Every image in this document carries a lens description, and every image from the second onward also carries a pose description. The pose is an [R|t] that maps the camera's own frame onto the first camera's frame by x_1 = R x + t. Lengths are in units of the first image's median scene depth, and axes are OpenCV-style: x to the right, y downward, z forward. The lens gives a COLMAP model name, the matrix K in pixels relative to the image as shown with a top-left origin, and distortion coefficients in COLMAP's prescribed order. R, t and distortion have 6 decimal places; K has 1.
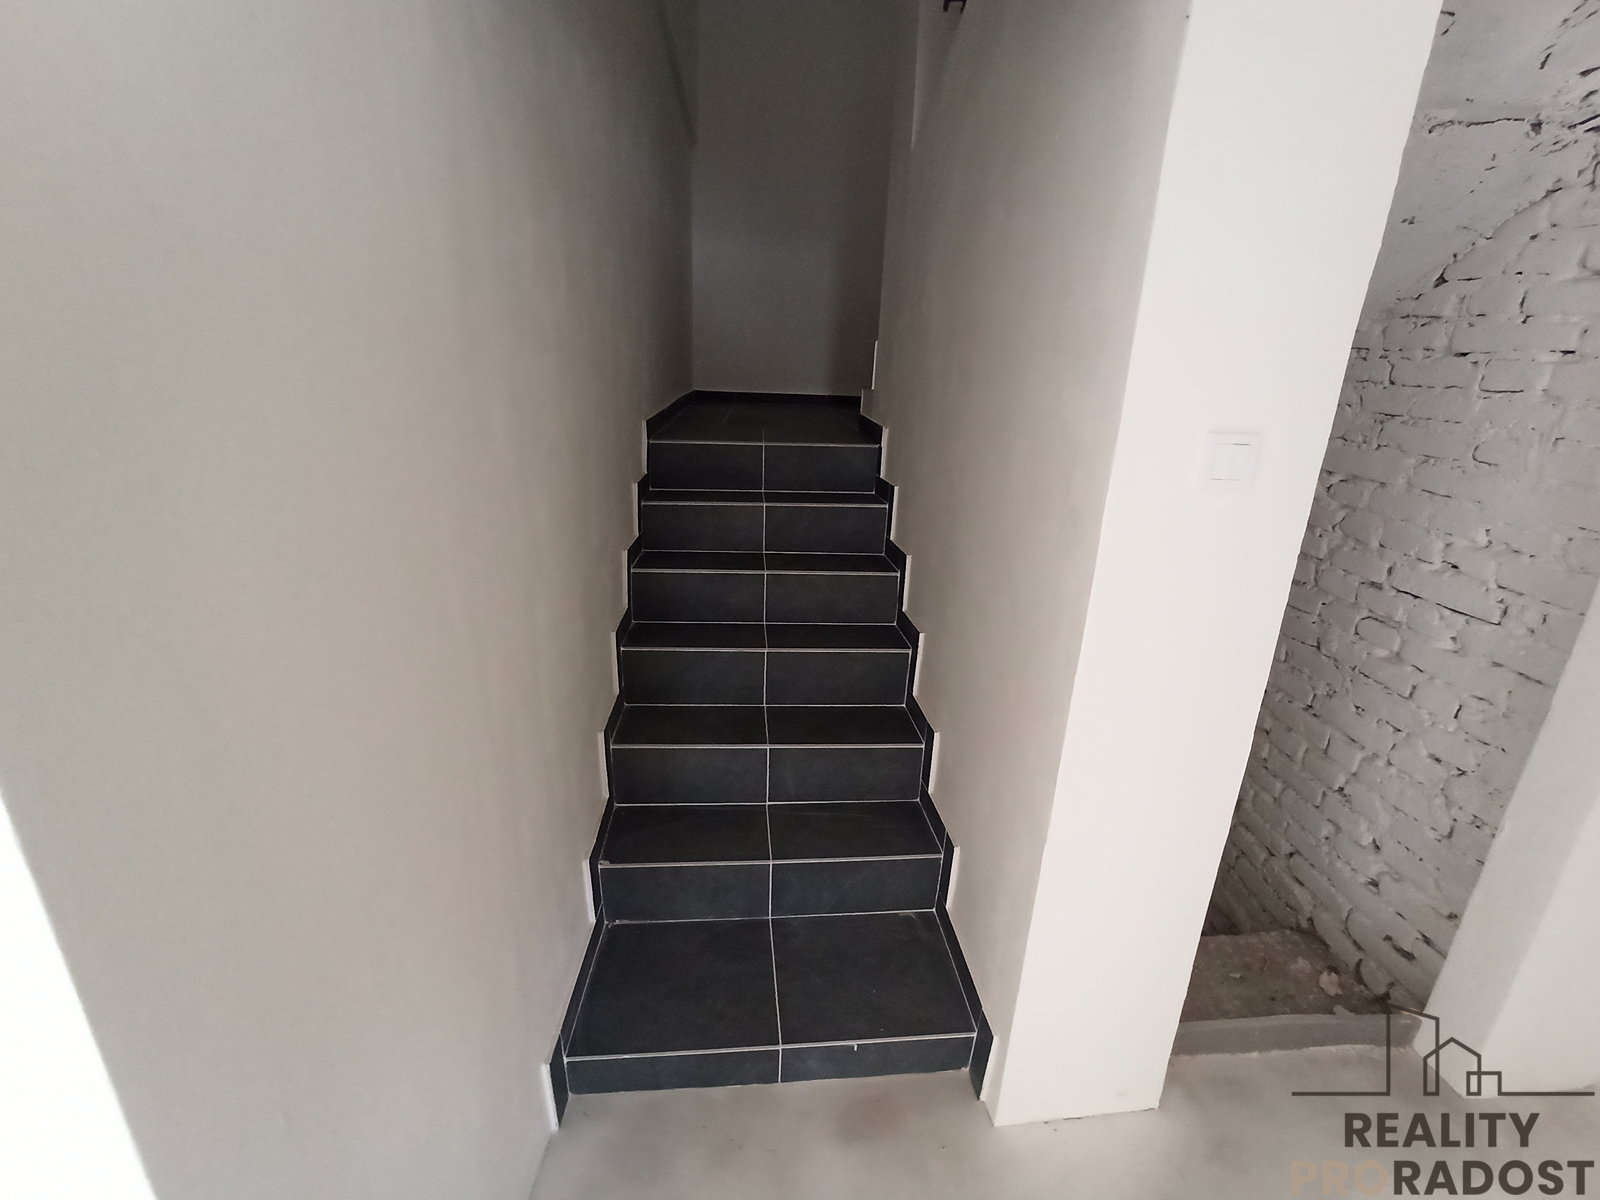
lens RADIAL K [[694.1, 0, 793.1], [0, 694.1, 596.1], [0, 0, 1]] dist [0.002419, -0.006683]
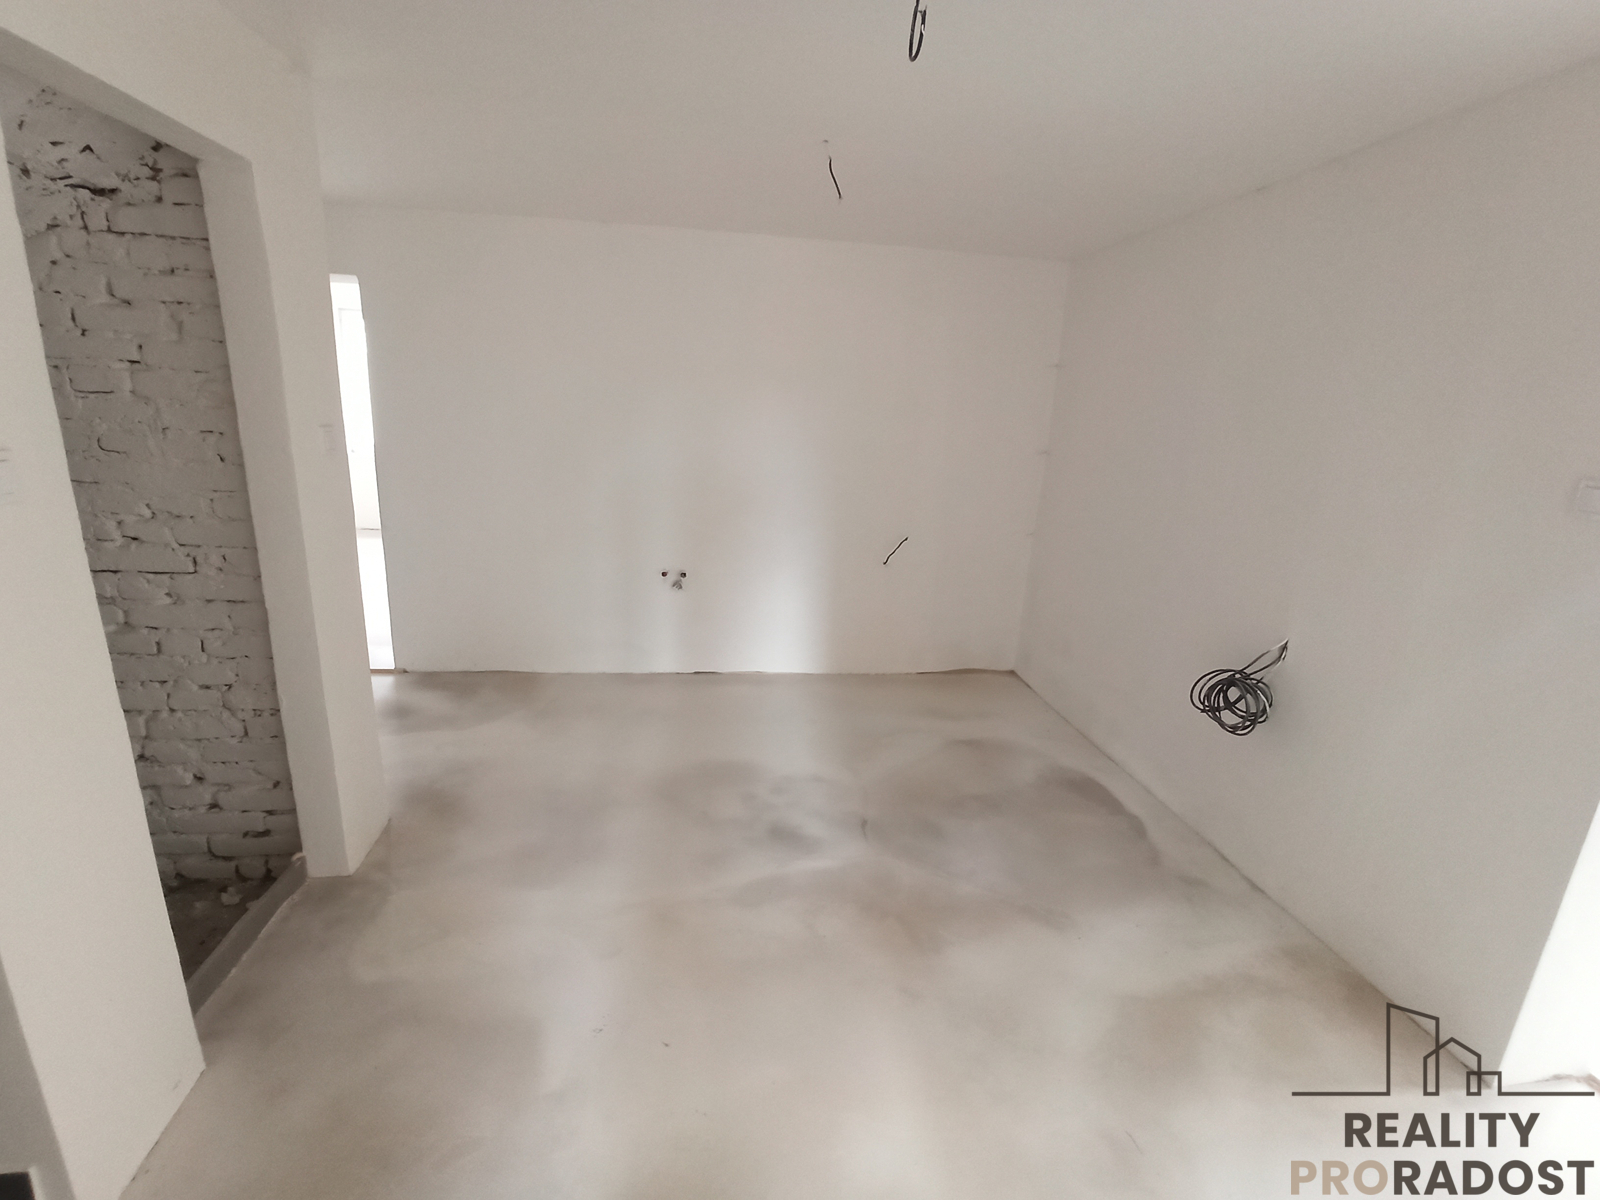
lens RADIAL K [[743.1, 0, 791.9], [0, 743.1, 606.5], [0, 0, 1]] dist [-0.001799, 0.019663]
pose [[-0.068195, -0.295853, 0.952796, -0.404808], [0.269325, 0.914103, 0.303116, -0.023661], [-0.960632, 0.277283, 0.017343, -0.086173]]
